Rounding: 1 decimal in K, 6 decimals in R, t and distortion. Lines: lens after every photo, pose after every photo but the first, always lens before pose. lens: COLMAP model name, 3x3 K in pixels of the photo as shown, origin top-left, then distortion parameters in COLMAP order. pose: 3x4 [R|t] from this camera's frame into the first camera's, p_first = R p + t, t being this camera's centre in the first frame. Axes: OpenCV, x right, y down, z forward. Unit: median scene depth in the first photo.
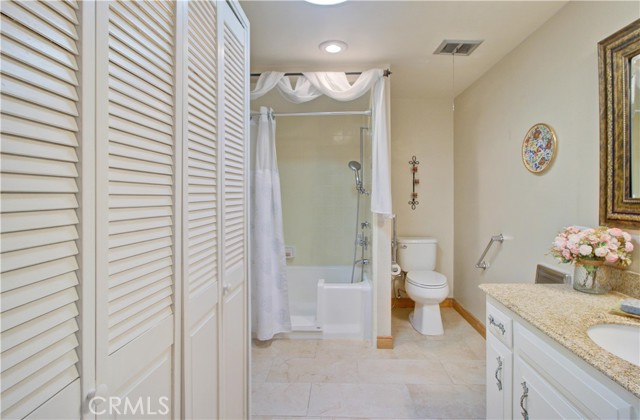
lens RADIAL K [[308.6, 0, 323.1], [0, 308.6, 201.3], [0, 0, 1]] dist [-0.000621, 0.000989]
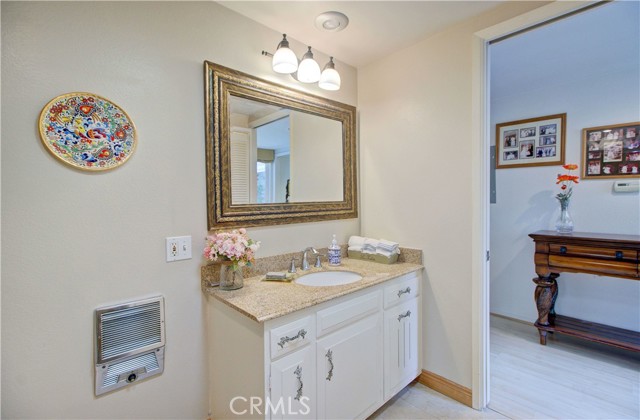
lens RADIAL K [[298.0, 0, 324.9], [0, 298.0, 205.3], [0, 0, 1]] dist [-0.003073, 0.010362]
pose [[-0.730285, -0.007557, 0.683101, -0.097895], [0.022232, 0.999146, 0.034820, -0.029010], [-0.682781, 0.040615, -0.729493, 1.174960]]
